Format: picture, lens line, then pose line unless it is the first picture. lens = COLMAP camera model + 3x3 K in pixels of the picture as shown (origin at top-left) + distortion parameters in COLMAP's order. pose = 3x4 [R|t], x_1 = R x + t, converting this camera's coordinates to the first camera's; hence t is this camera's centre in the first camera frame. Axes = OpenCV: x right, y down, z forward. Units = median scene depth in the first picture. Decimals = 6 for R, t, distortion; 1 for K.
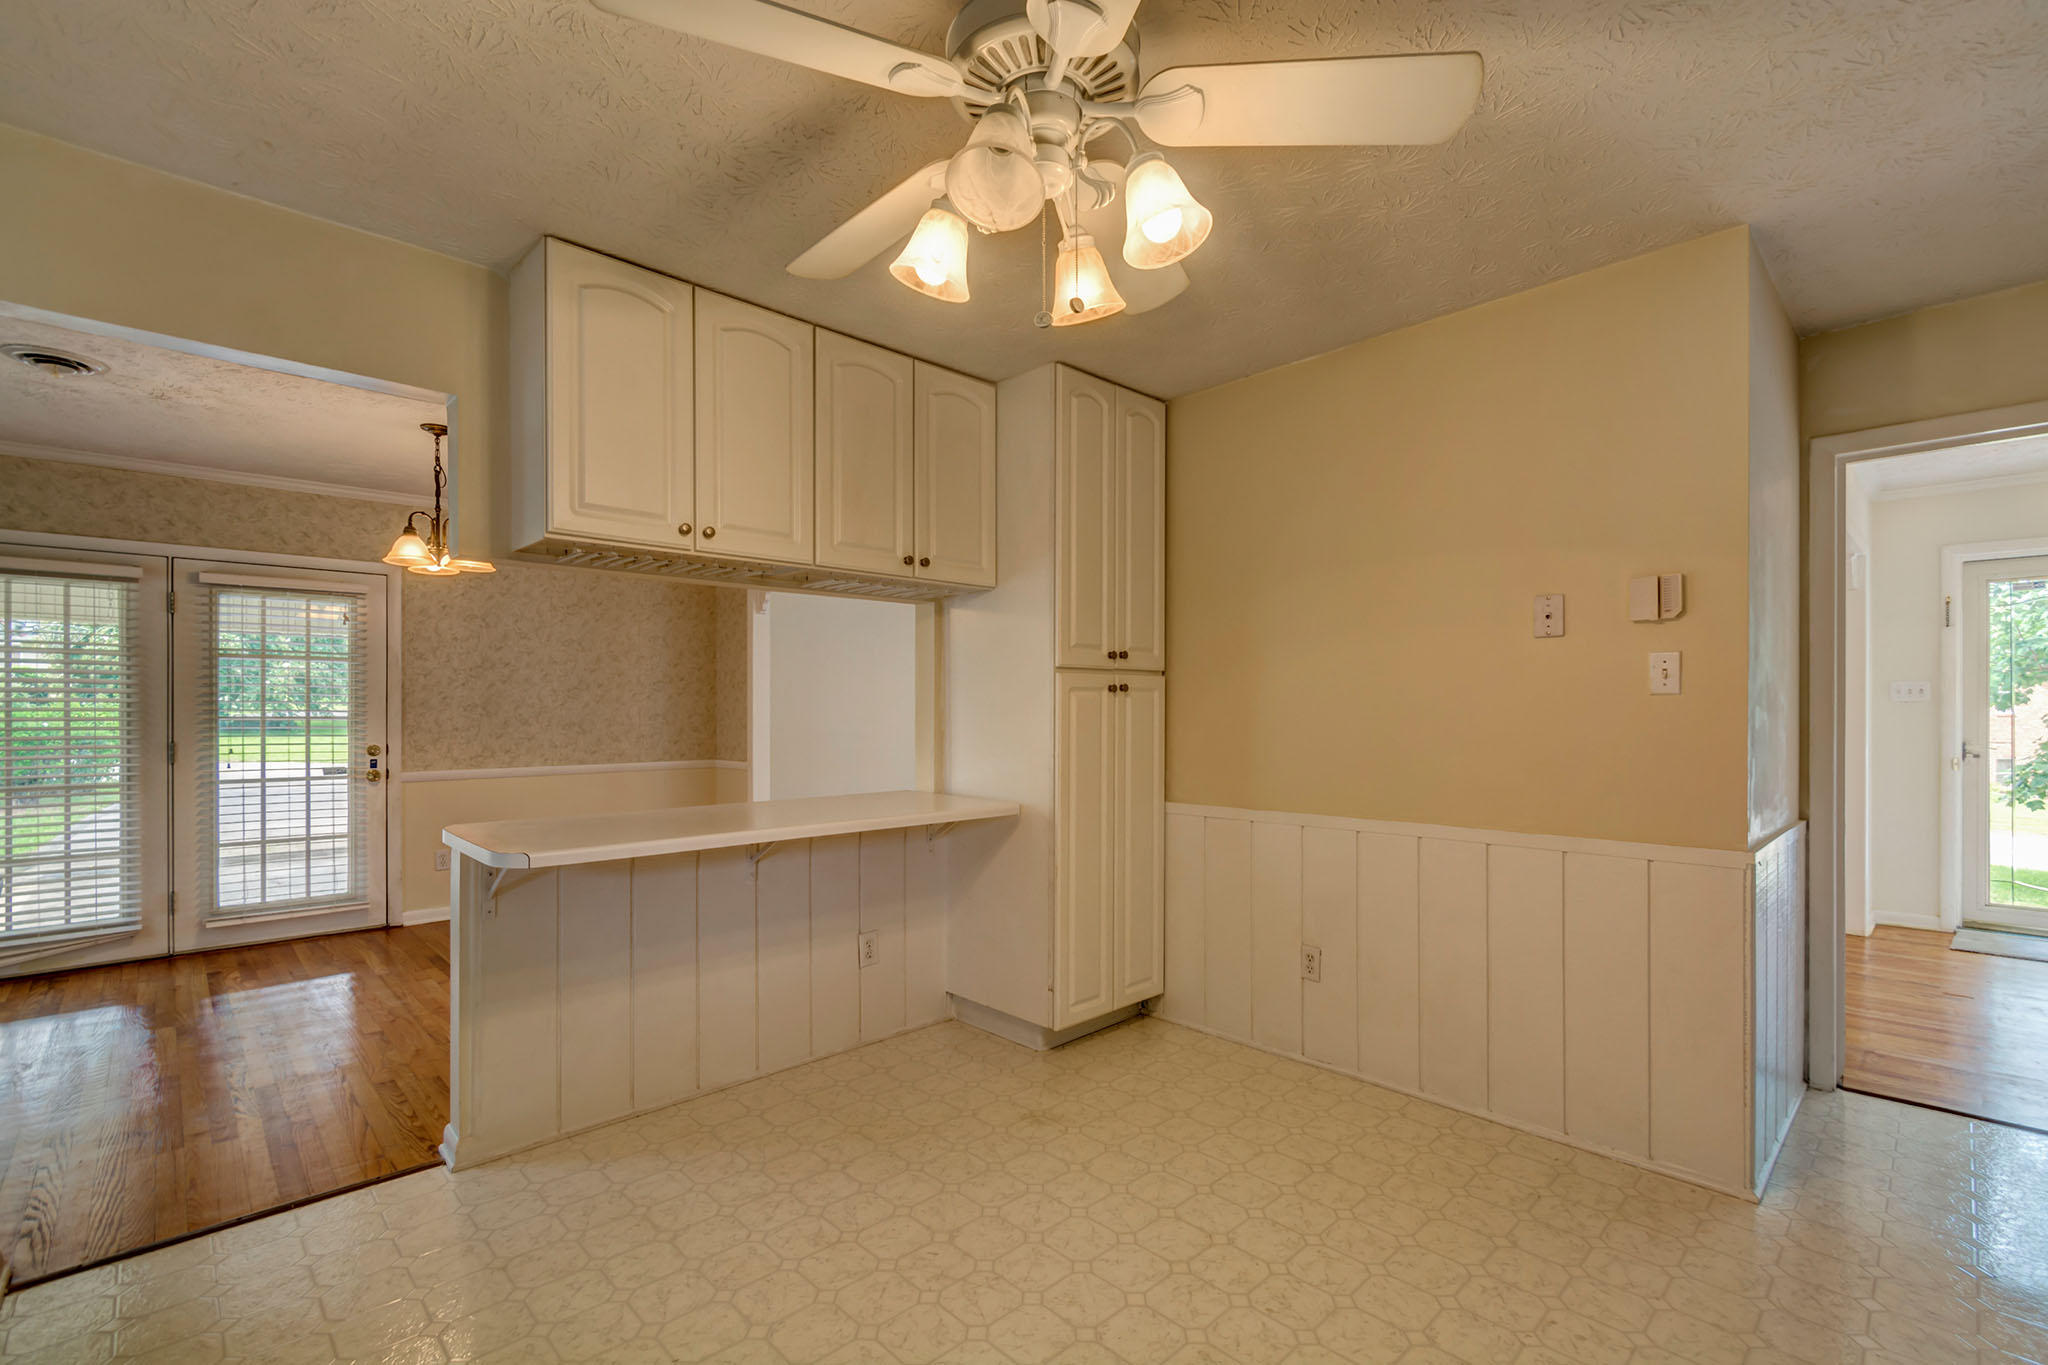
lens RADIAL K [[918.2, 0, 1035.0], [0, 918.2, 705.6], [0, 0, 1]] dist [0.003187, -0.001014]
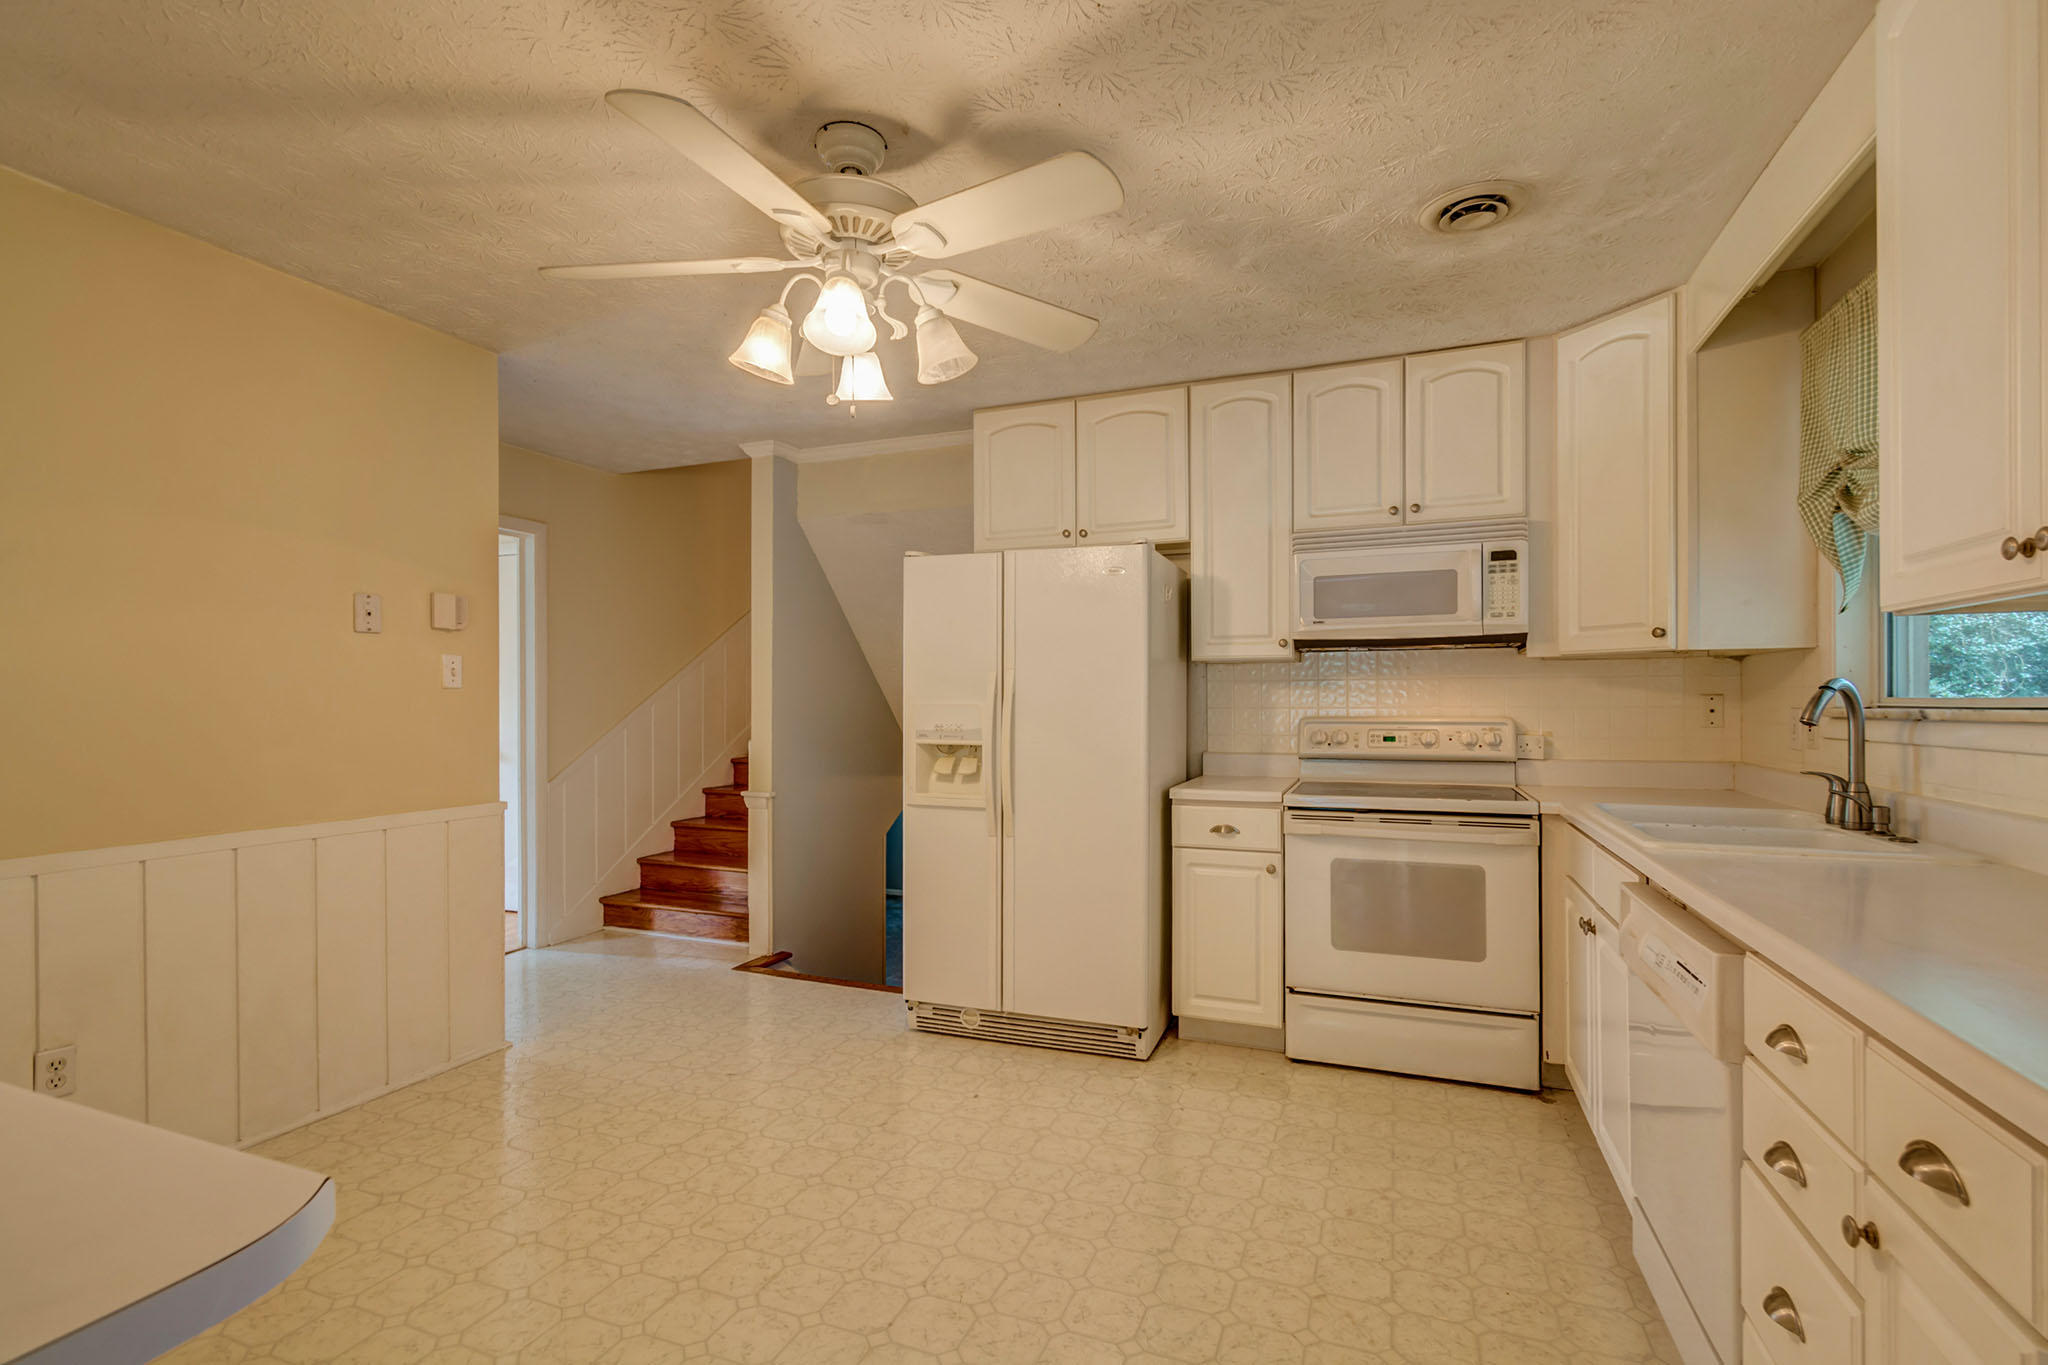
lens RADIAL K [[918.2, 0, 1013.0], [0, 918.2, 701.9], [0, 0, 1]] dist [0.003187, -0.001014]
pose [[-0.407960, 0.004234, 0.912990, -0.780728], [0.001126, 0.999991, -0.004134, 0.012265], [-0.912999, -0.000659, -0.407961, 0.805030]]
